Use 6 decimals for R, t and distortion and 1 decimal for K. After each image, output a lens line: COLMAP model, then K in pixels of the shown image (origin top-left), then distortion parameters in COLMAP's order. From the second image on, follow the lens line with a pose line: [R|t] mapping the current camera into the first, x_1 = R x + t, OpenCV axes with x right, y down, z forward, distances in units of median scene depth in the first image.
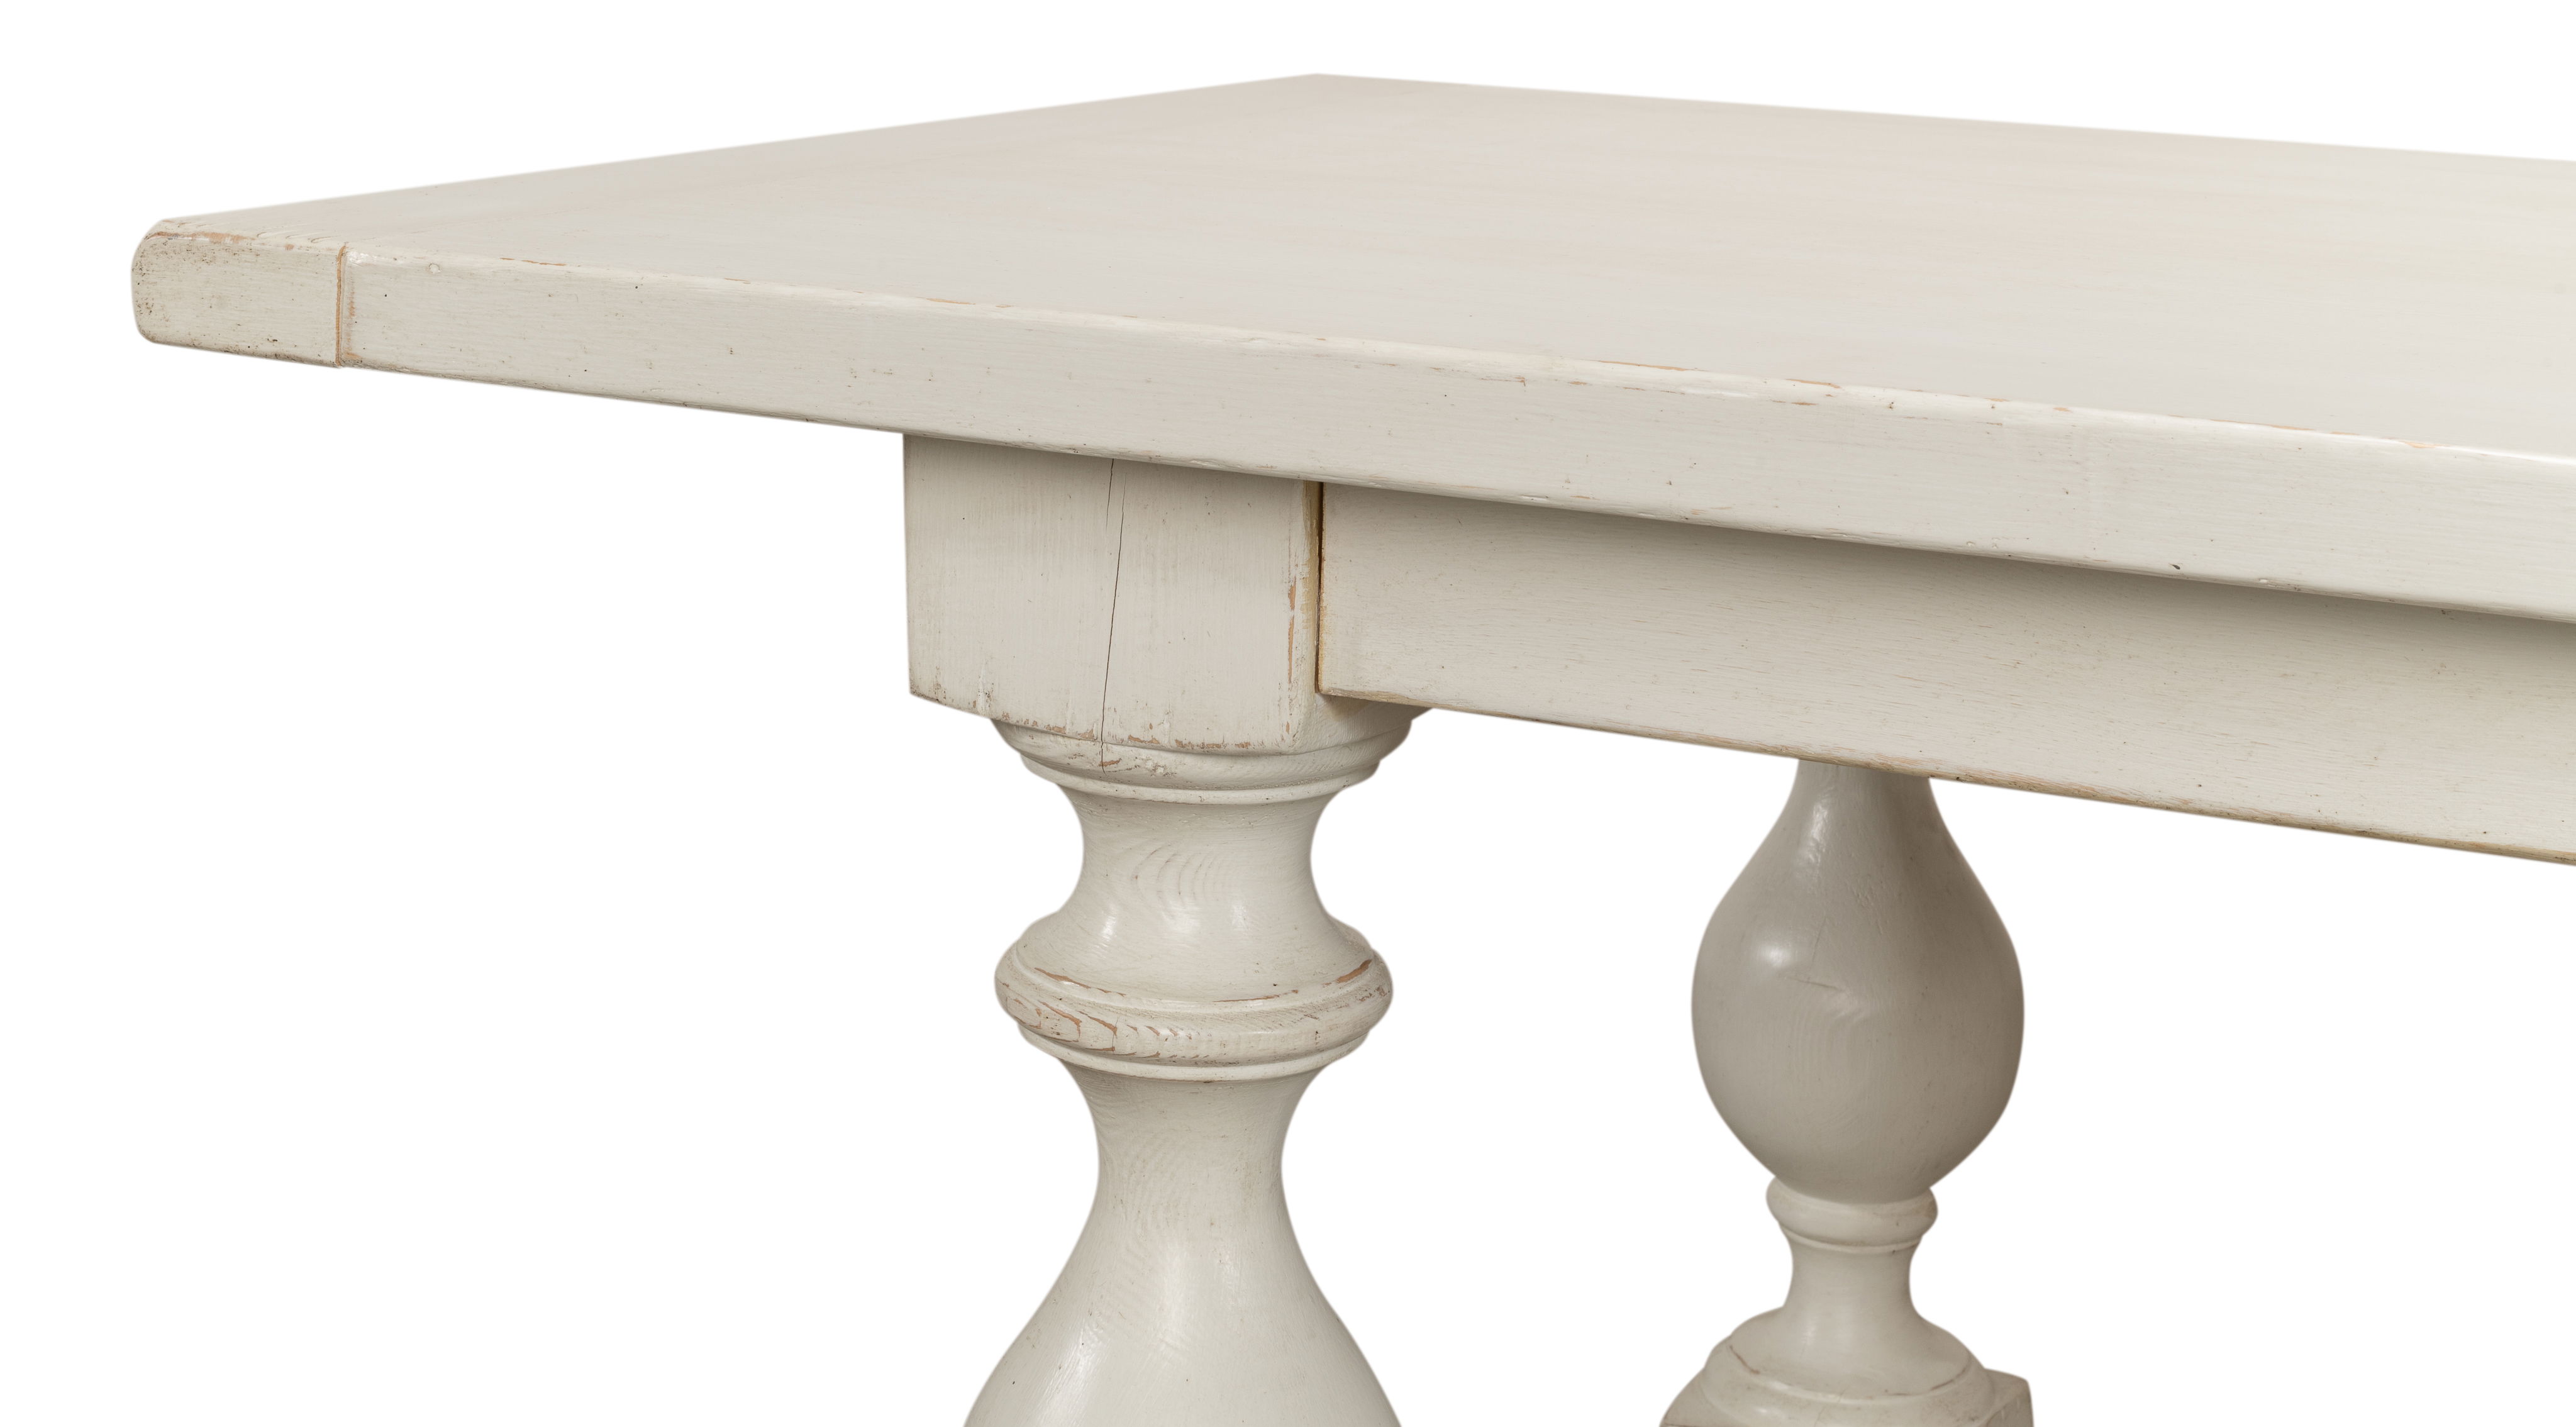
lens RADIAL K [[4042.0, 0, 1272.2], [0, 4042.0, 695.4], [0, 0, 1]] dist [-0.145666, 0.000000]
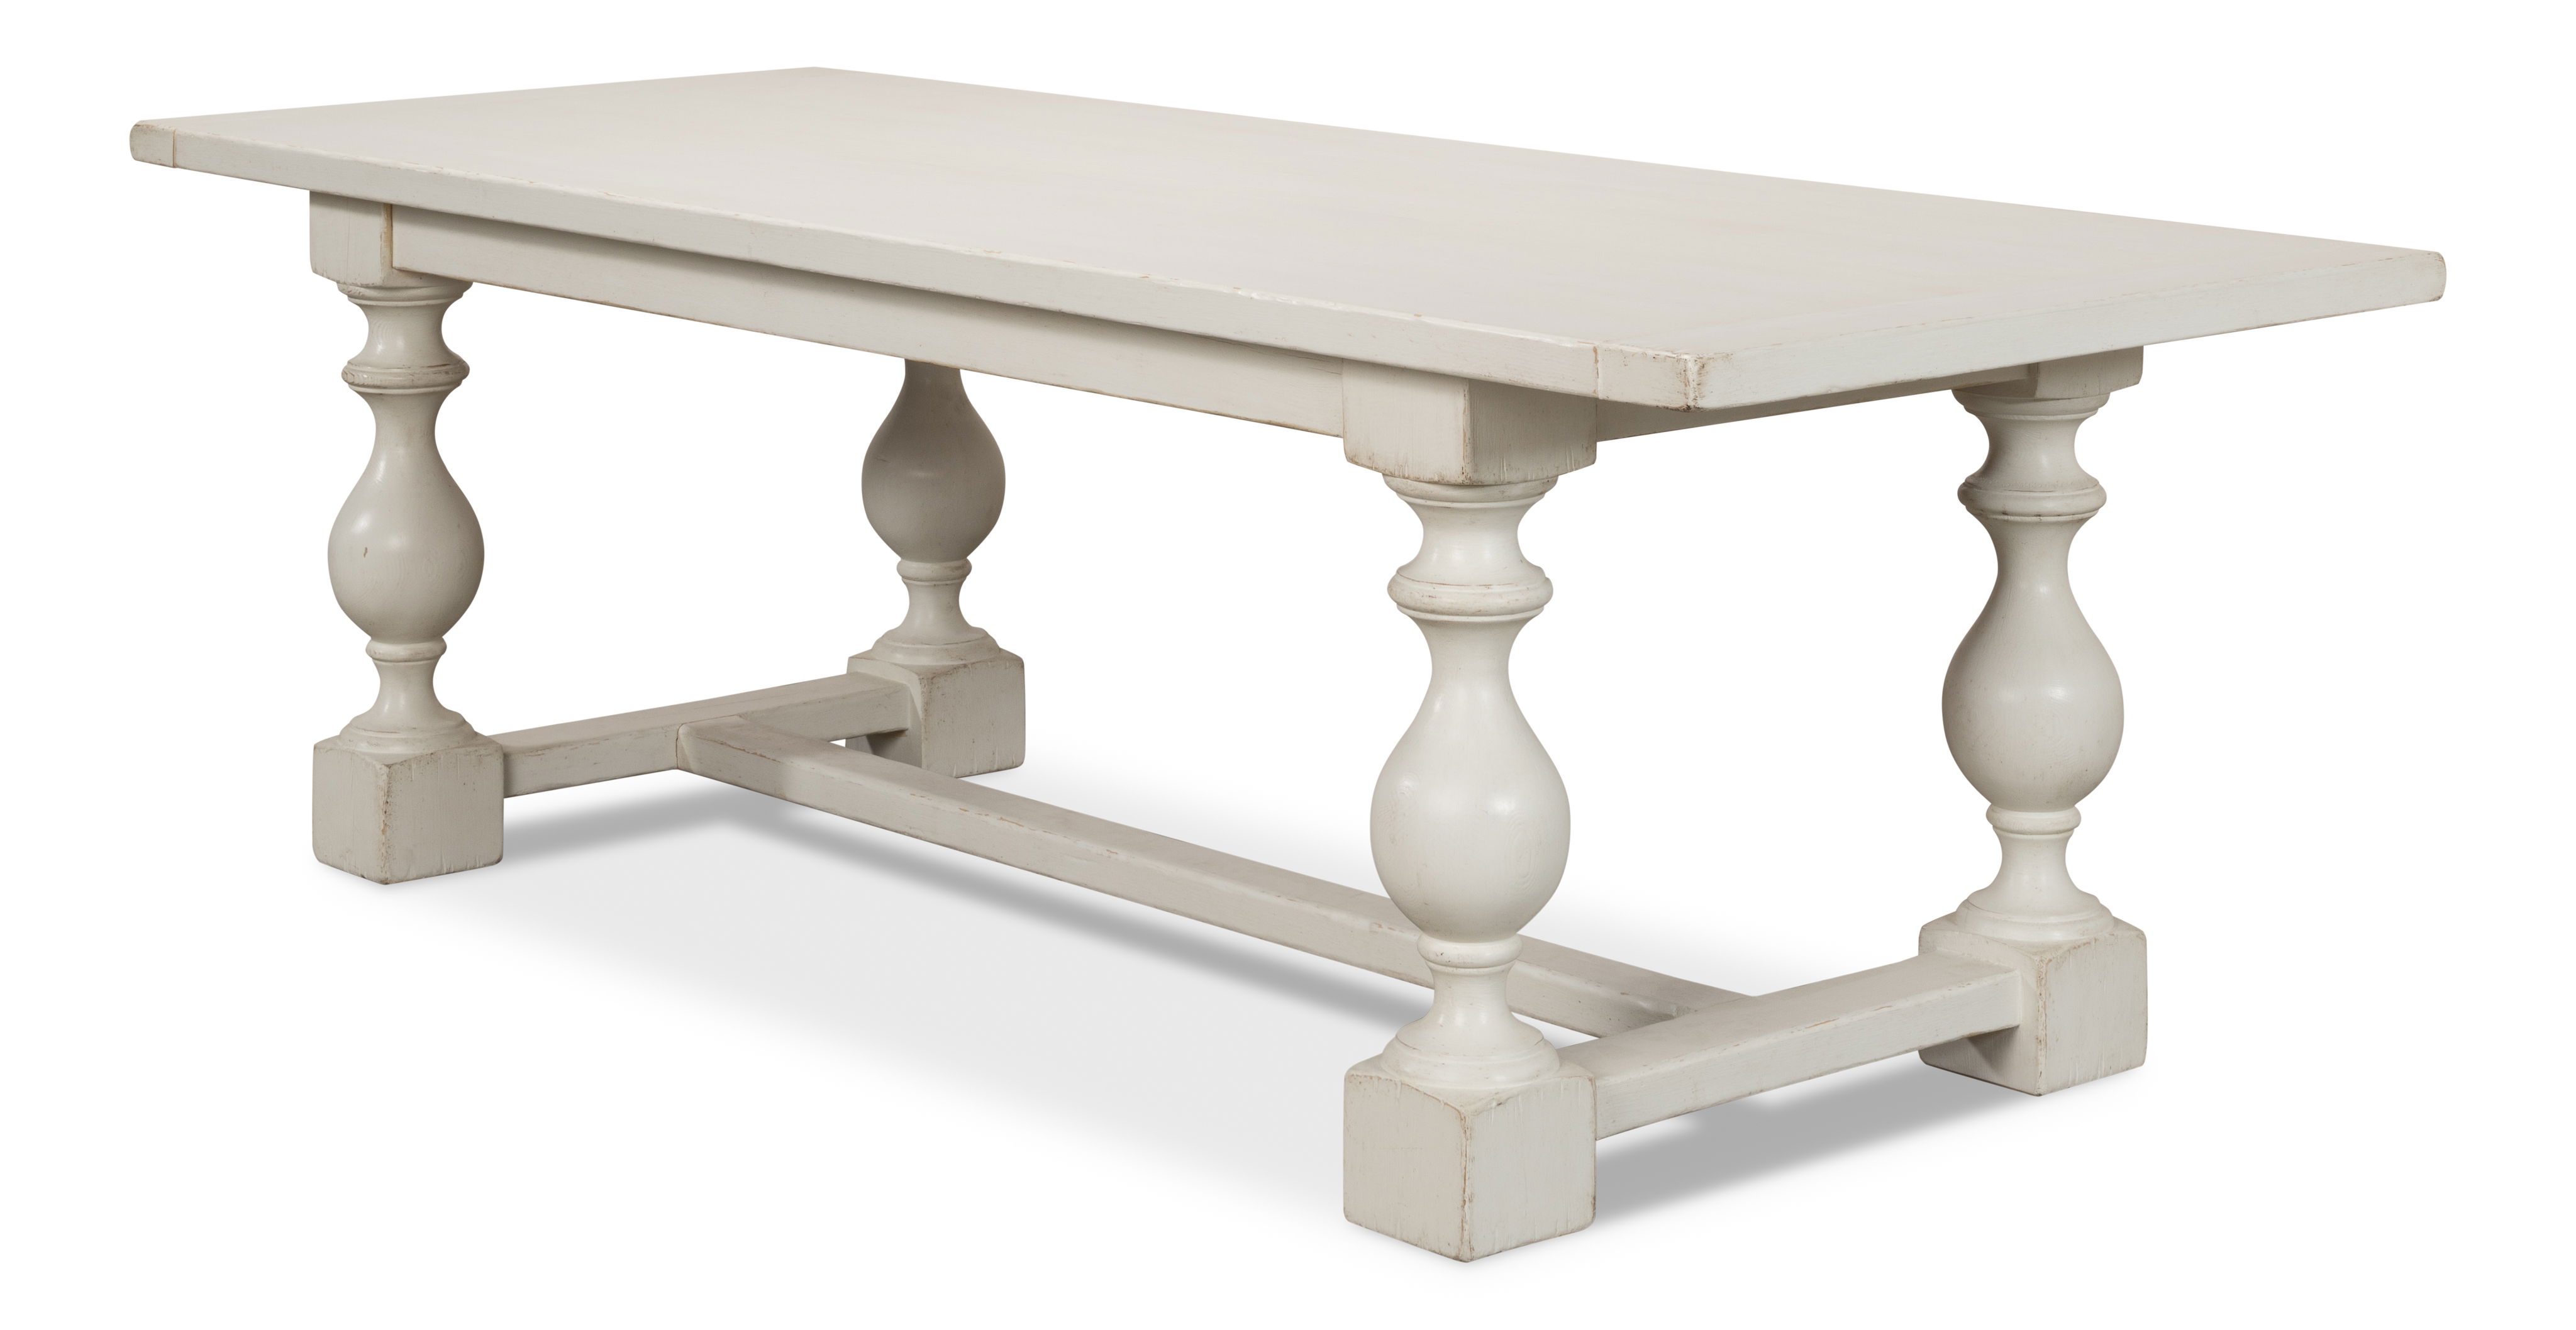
lens RADIAL K [[5533.3, 0, 1287.9], [0, 5533.3, 683.9], [0, 0, 1]] dist [0.068027, 0.000000]
pose [[0.925820, 0.049579, -0.374700, 2.324473], [-0.057992, 0.998254, -0.011201, 0.334631], [0.373491, 0.032099, 0.927078, -2.827285]]
